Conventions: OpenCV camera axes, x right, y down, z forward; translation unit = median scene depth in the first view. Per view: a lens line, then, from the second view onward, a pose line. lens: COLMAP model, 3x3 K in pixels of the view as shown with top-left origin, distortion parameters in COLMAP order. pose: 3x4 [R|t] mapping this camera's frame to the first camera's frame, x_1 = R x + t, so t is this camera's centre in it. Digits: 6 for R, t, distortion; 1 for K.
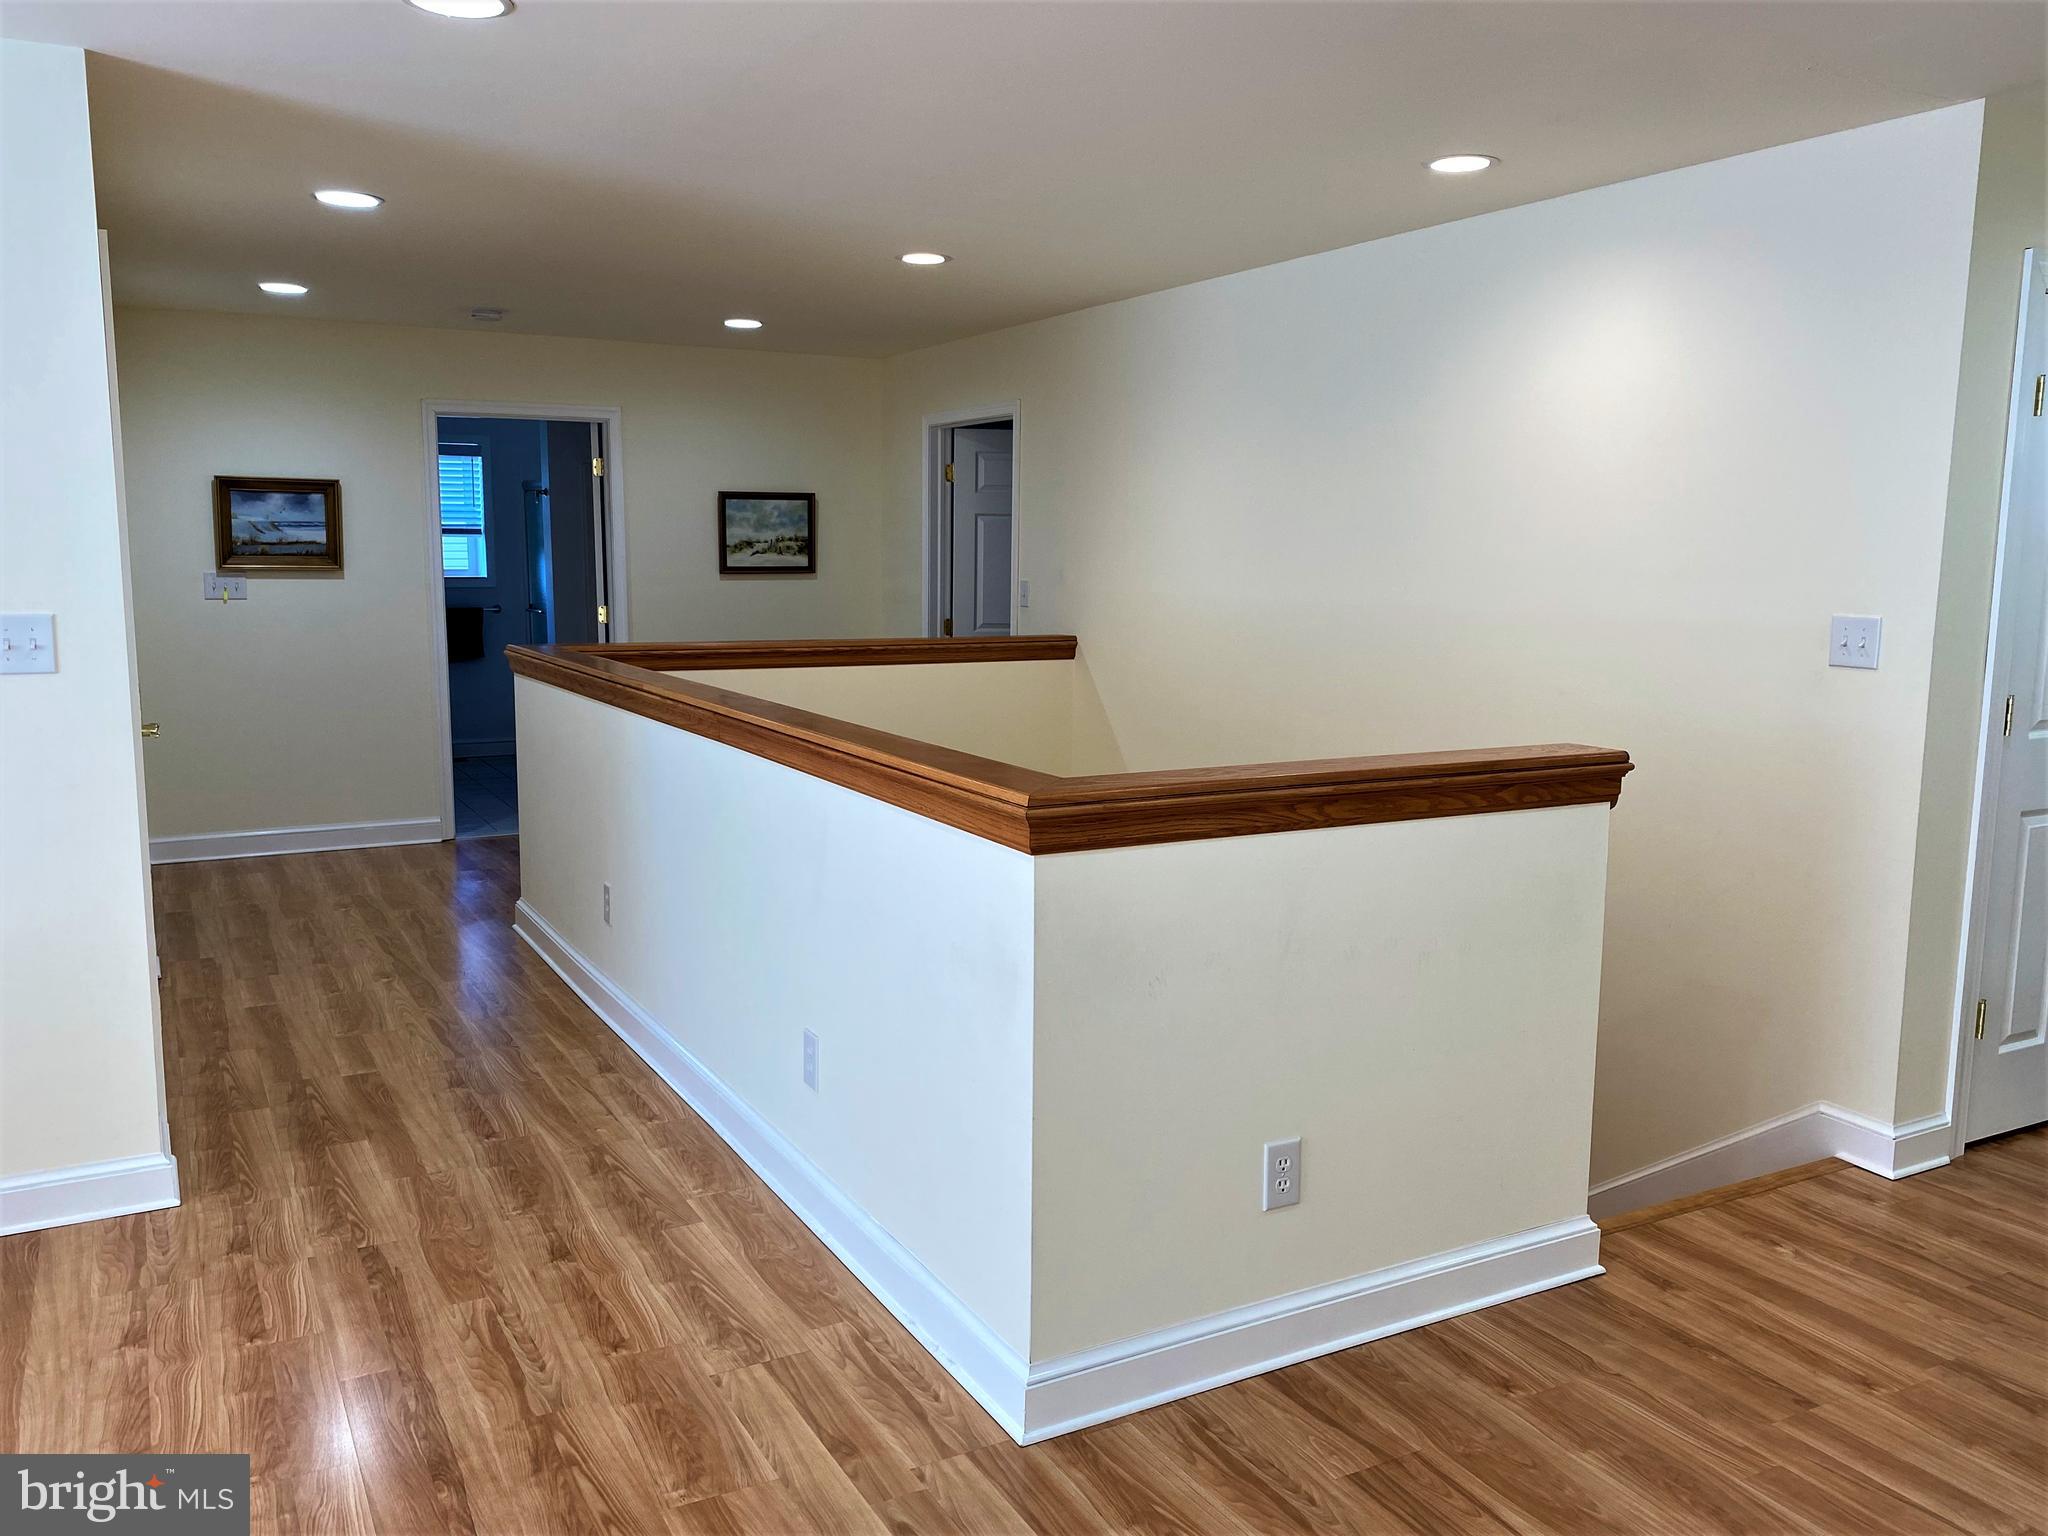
lens RADIAL K [[1624.4, 0, 1025.8], [0, 1624.4, 767.2], [0, 0, 1]] dist [0.053441, -0.093069]
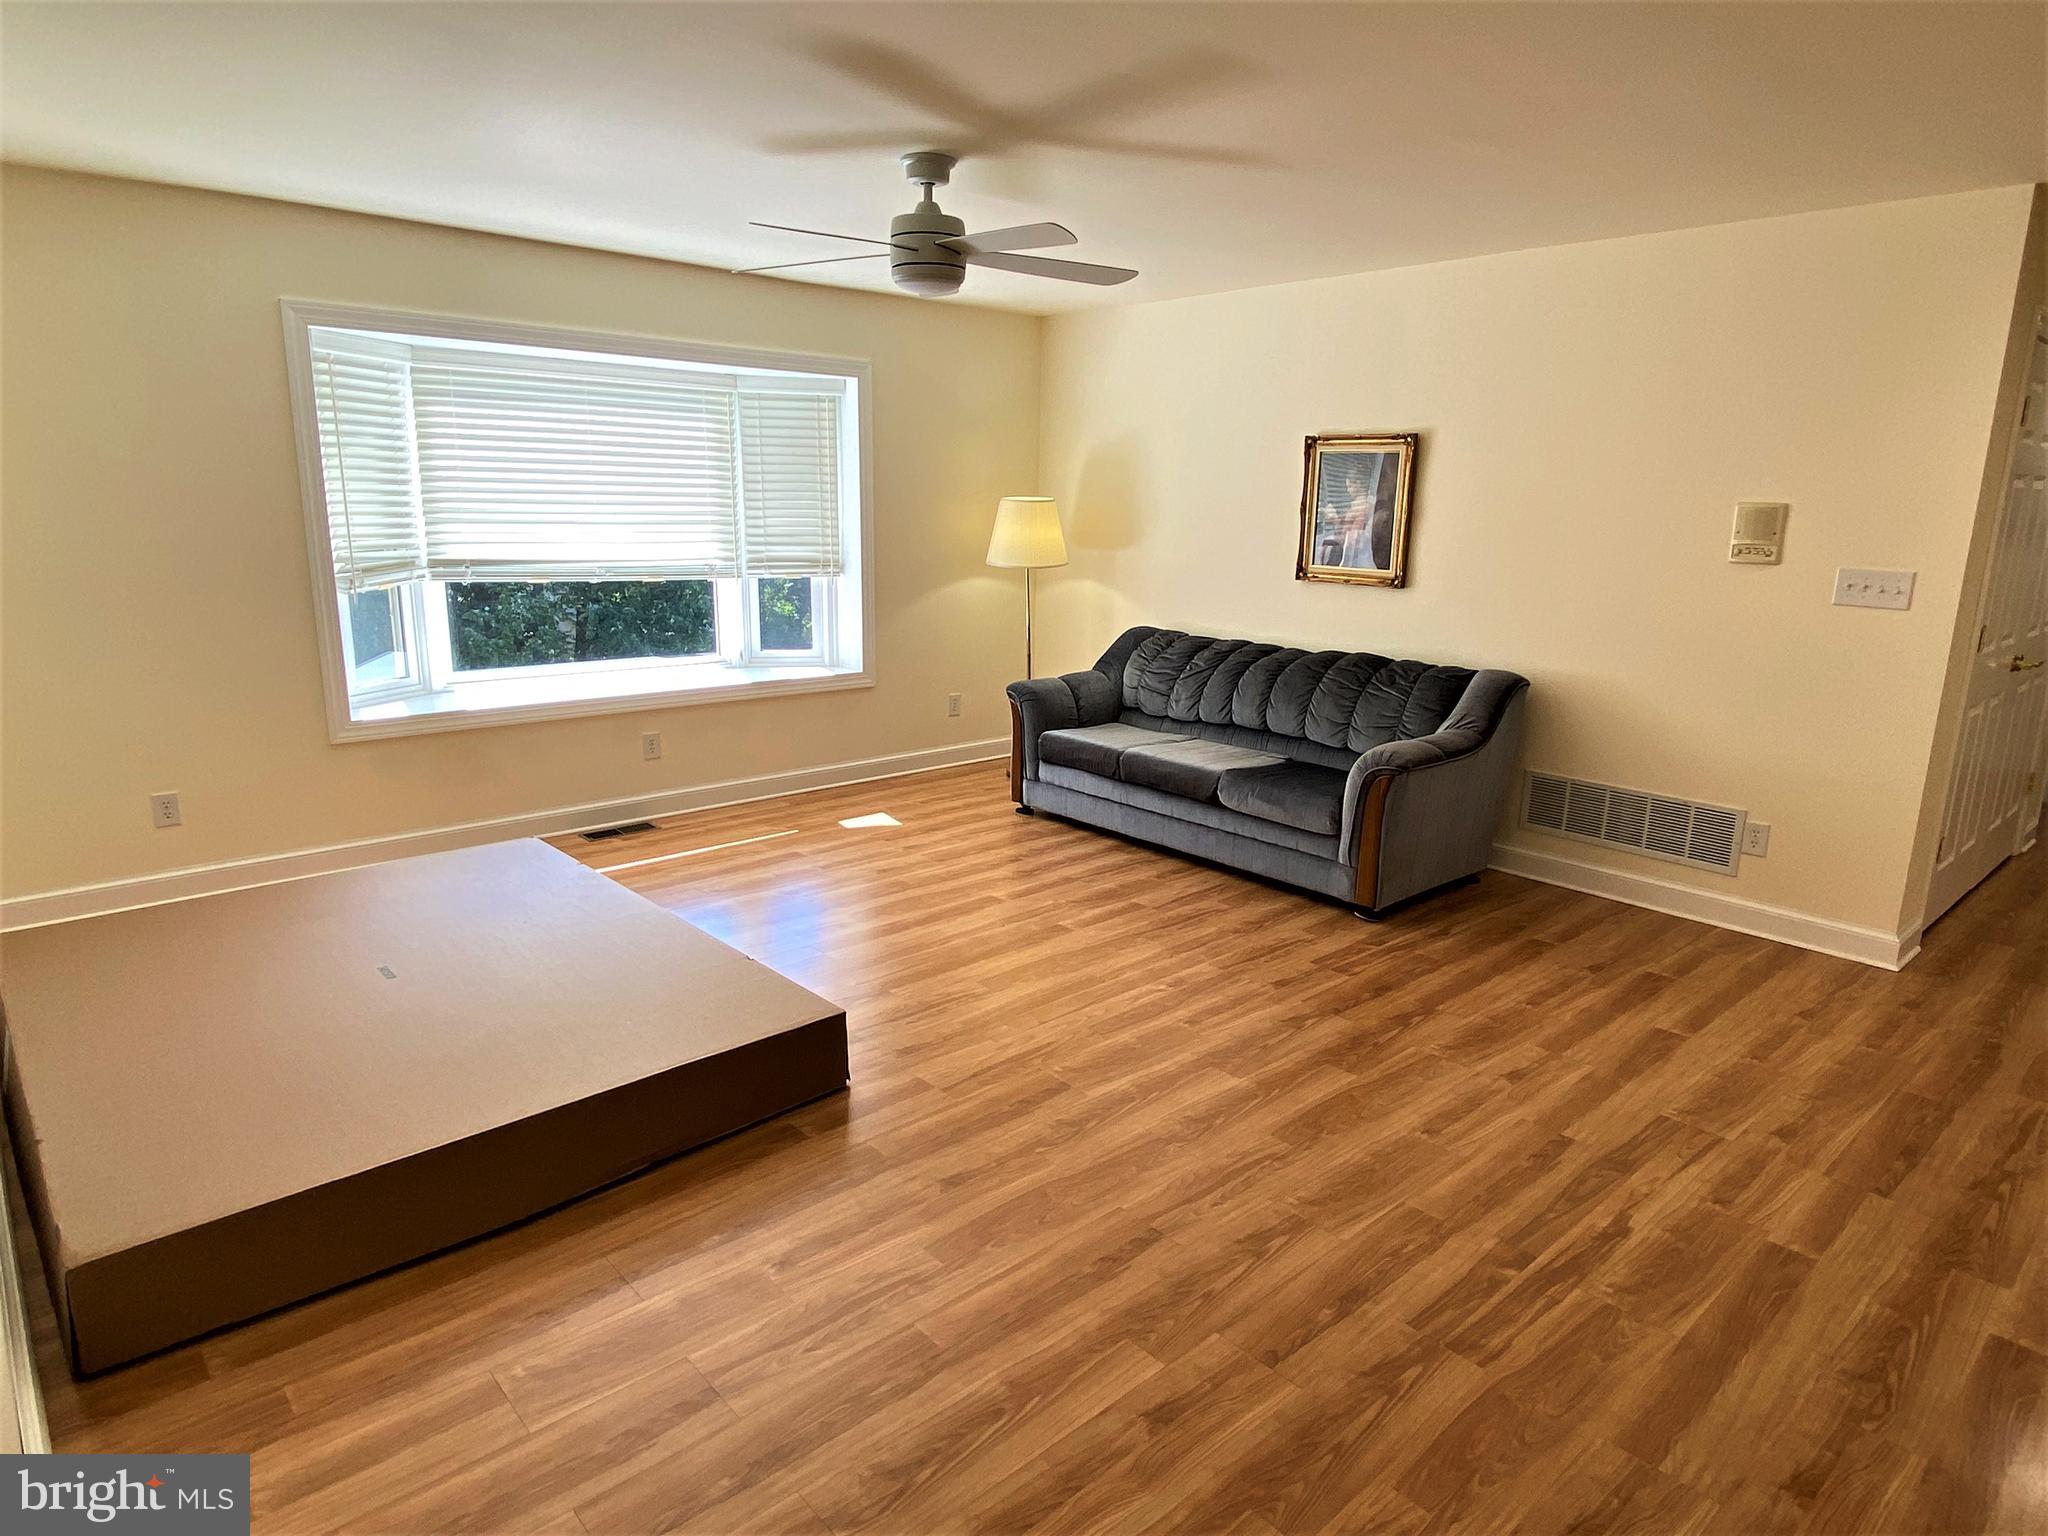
lens RADIAL K [[1188.1, 0, 1005.3], [0, 1188.1, 794.9], [0, 0, 1]] dist [0.021875, -0.016166]
pose [[0.219739, 0.239784, -0.945631, 0.333567], [-0.148054, 0.966292, 0.210619, -0.001294], [0.964259, 0.093723, 0.247833, -0.089323]]
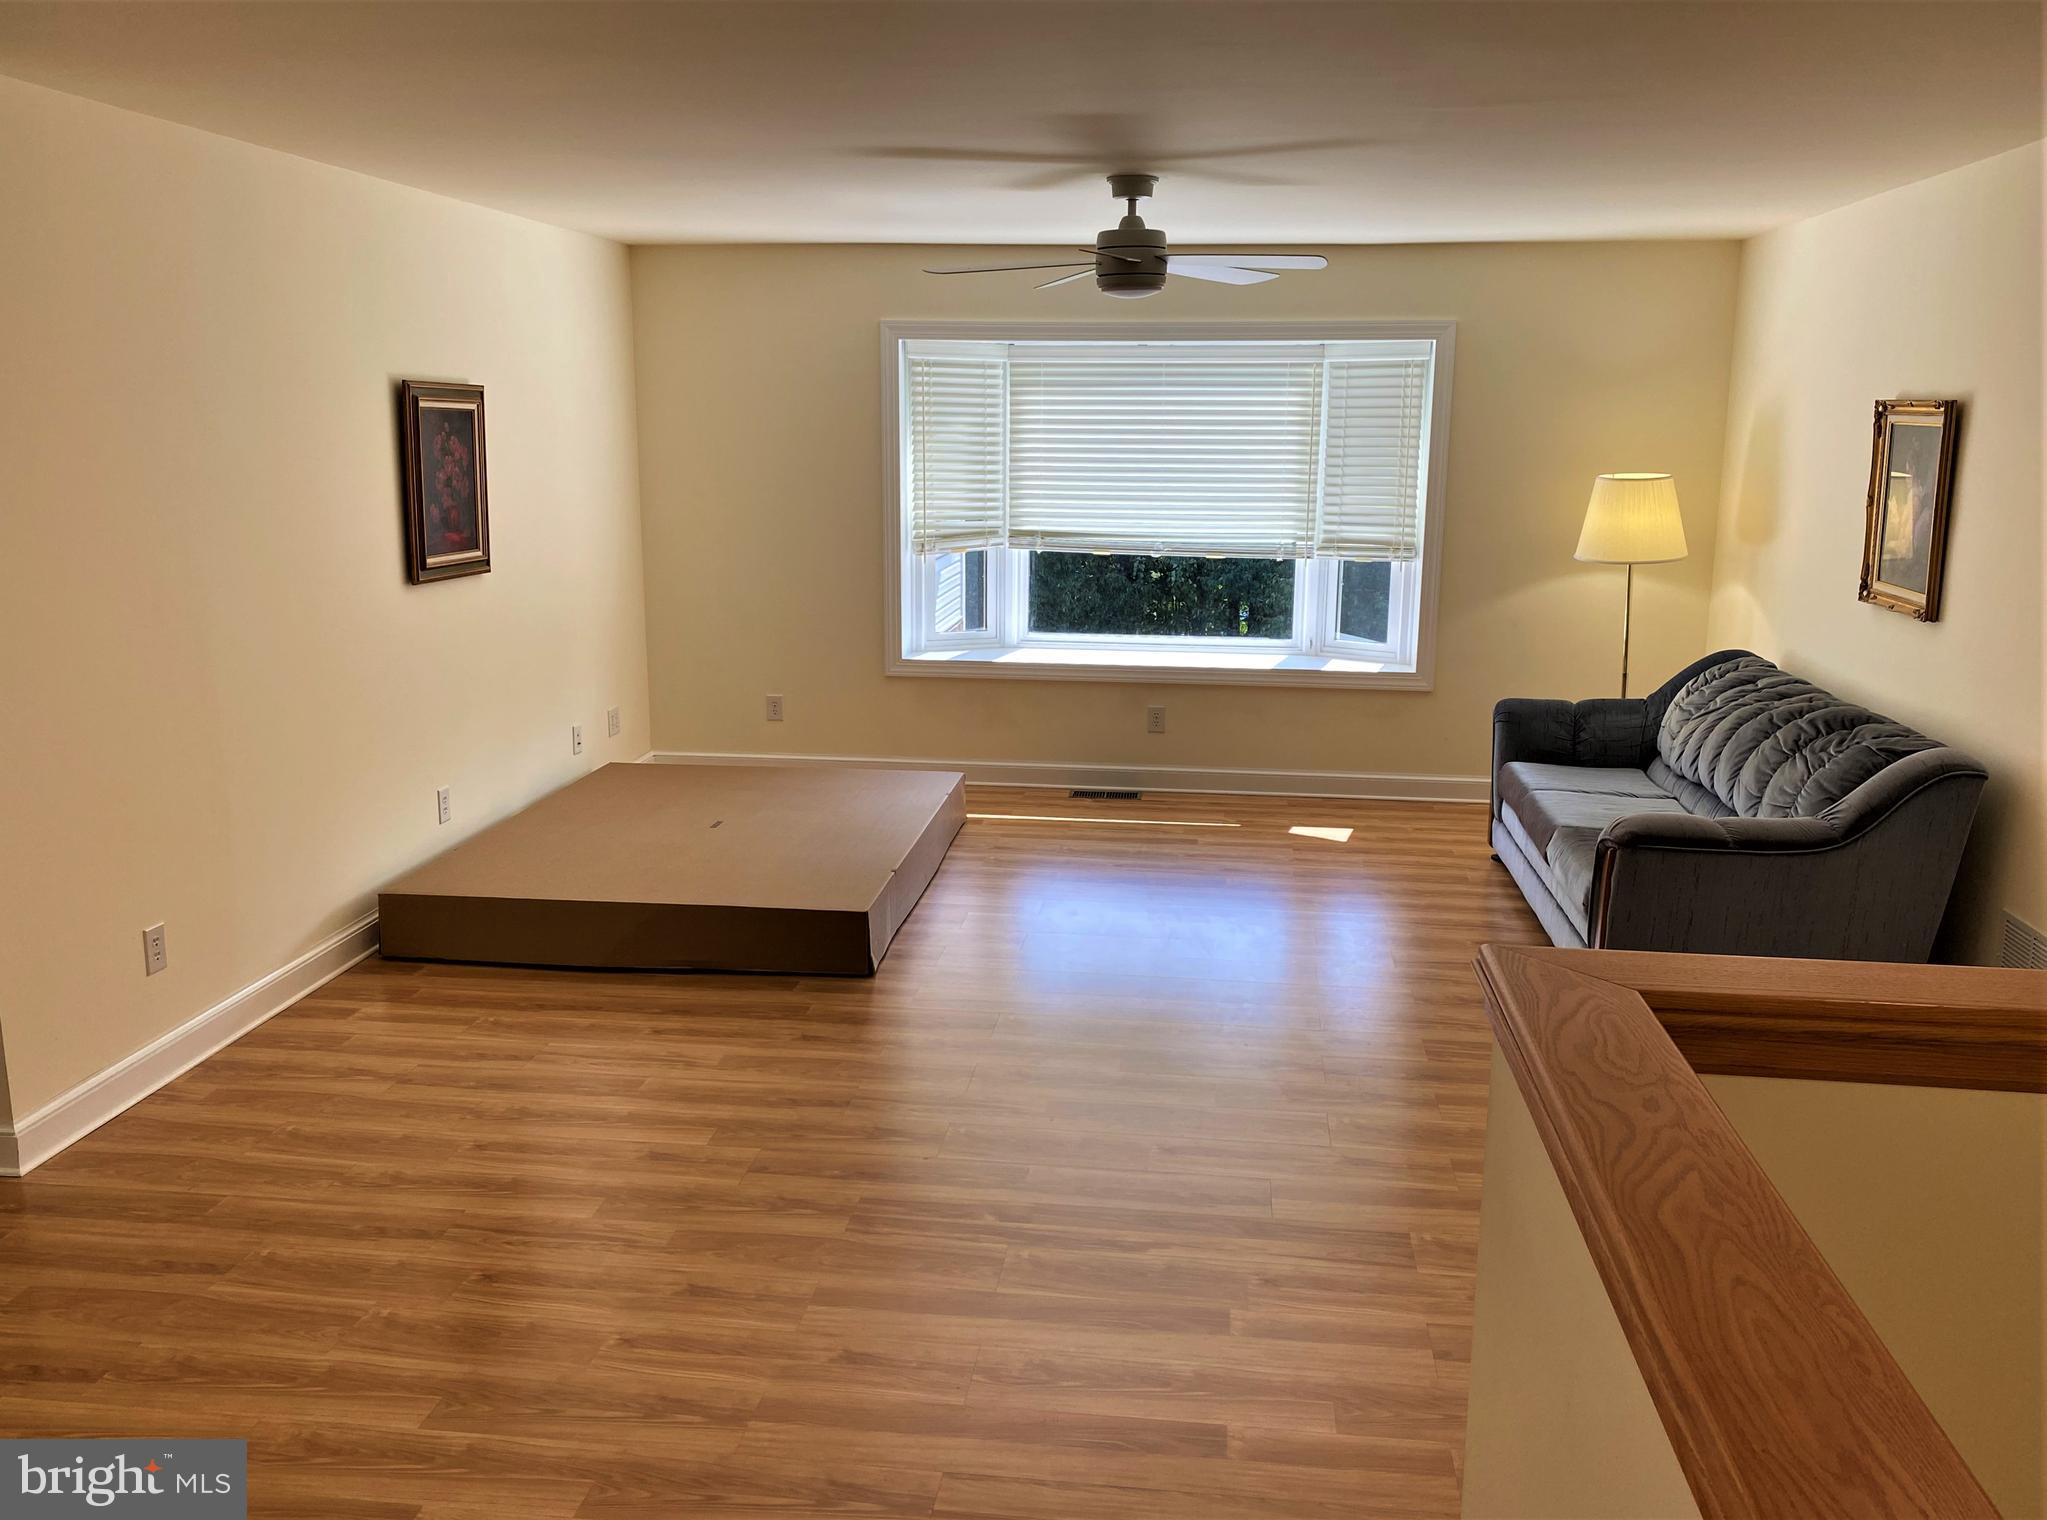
lens RADIAL K [[1623.6, 0, 1015.6], [0, 1623.6, 800.6], [0, 0, 1]] dist [0.053441, -0.093069]
pose [[-0.594235, 0.177556, -0.784448, 0.568611], [-0.117145, 0.945821, 0.302821, -0.202028], [0.795715, 0.271841, -0.541240, 0.932561]]
